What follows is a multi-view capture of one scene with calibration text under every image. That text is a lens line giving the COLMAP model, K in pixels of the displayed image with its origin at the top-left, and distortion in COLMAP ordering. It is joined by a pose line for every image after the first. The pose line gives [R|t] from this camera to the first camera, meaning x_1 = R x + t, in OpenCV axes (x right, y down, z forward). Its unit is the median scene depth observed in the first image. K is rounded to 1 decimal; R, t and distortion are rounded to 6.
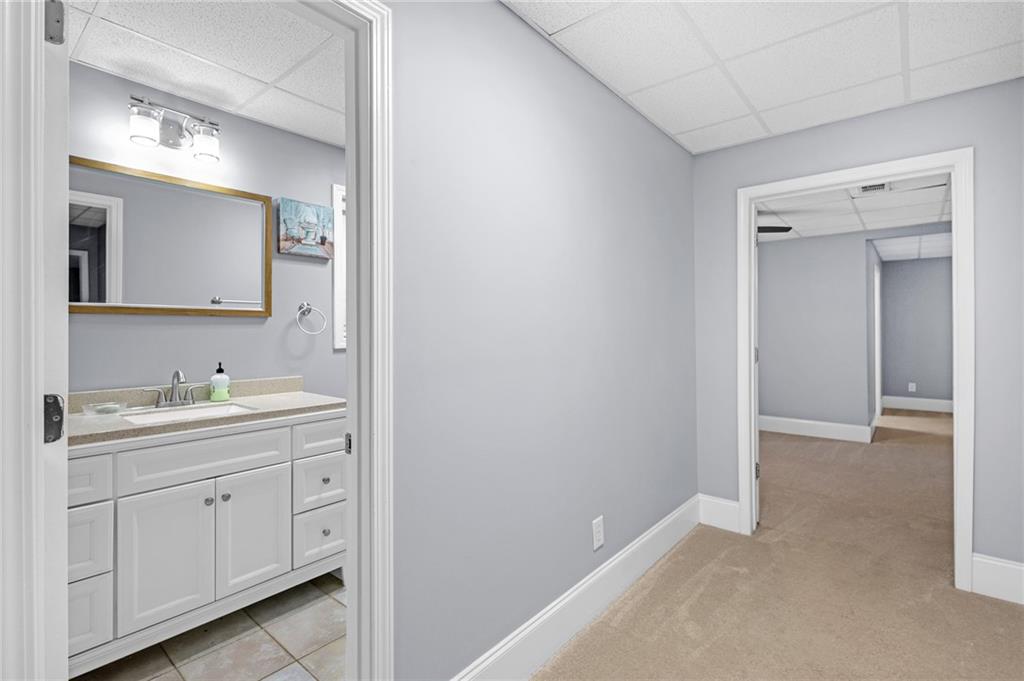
lens RADIAL K [[471.1, 0, 514.1], [0, 471.1, 336.4], [0, 0, 1]] dist [0.003938, -0.000052]
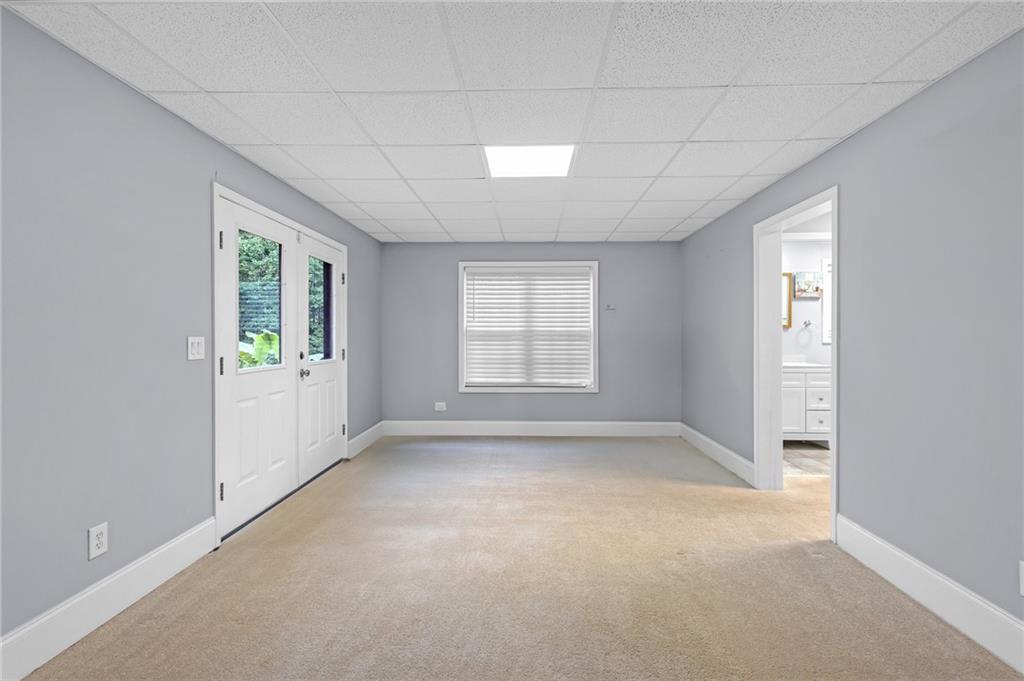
lens RADIAL K [[471.1, 0, 514.1], [0, 471.1, 336.4], [0, 0, 1]] dist [0.003938, -0.000052]
pose [[0.611295, 0.001464, -0.791402, 0.431038], [-0.006781, 0.999971, -0.003389, 0.016120], [0.791374, 0.007438, 0.611287, -1.355611]]
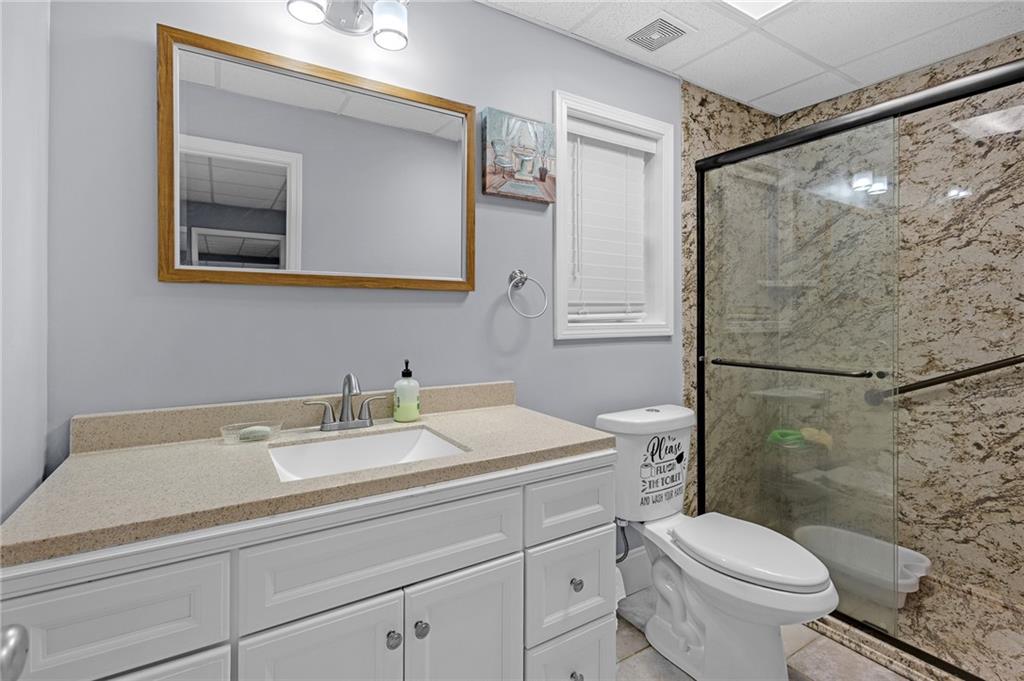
lens RADIAL K [[477.5, 0, 509.5], [0, 477.5, 319.0], [0, 0, 1]] dist [0.000325, 0.000032]
pose [[0.947472, 0.004016, -0.319813, -0.255217], [-0.004700, 0.999988, -0.001367, -0.001051], [0.319803, 0.002798, 0.947480, 0.386026]]
